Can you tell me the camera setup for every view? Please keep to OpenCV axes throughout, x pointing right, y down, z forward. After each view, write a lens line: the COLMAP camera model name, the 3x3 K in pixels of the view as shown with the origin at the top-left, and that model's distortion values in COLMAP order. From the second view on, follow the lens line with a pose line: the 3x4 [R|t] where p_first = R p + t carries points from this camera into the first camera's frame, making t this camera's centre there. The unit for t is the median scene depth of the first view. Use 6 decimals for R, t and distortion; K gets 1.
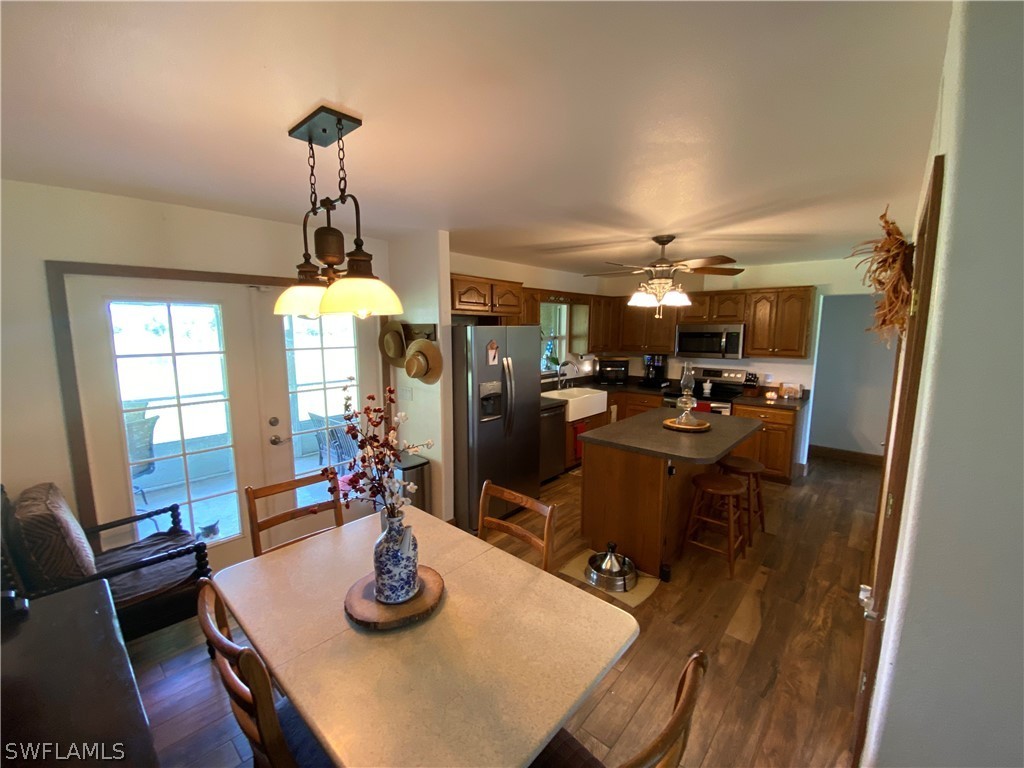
lens RADIAL K [[420.4, 0, 501.4], [0, 420.4, 382.7], [0, 0, 1]] dist [0.000682, -0.015877]
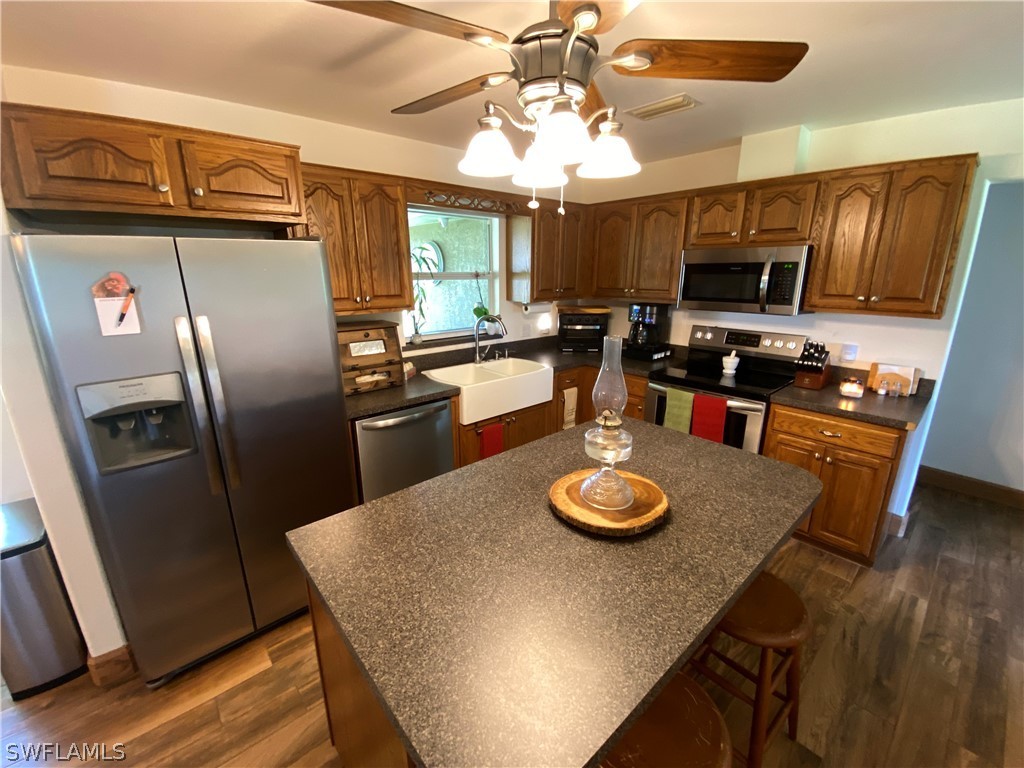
lens RADIAL K [[421.4, 0, 512.0], [0, 421.4, 384.0], [0, 0, 1]] dist [0.012600, -0.017080]
pose [[0.994996, 0.024767, -0.096793, 0.278121], [-0.011753, 0.991077, 0.132772, -0.038024], [0.099218, -0.130970, 0.986409, 0.447044]]
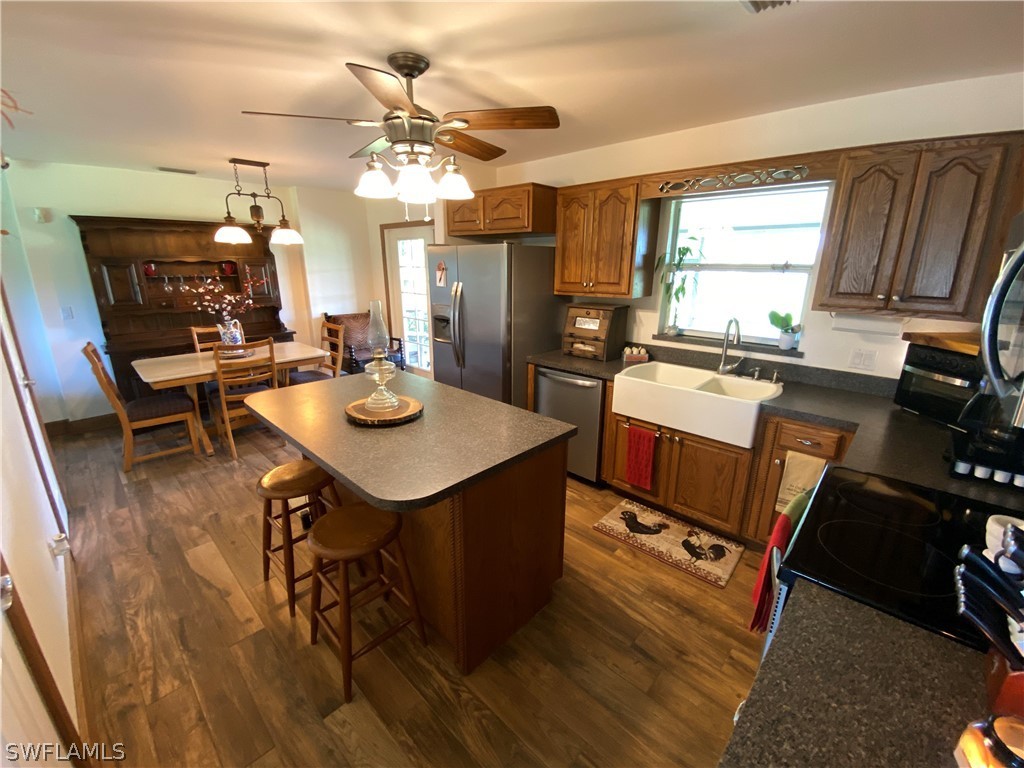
lens RADIAL K [[421.4, 0, 512.0], [0, 421.4, 384.0], [0, 0, 1]] dist [0.012600, -0.017080]
pose [[-0.012316, 0.284537, -0.958586, 0.713152], [-0.133461, 0.949613, 0.283588, -0.092083], [0.990978, 0.131427, 0.026279, 0.829639]]
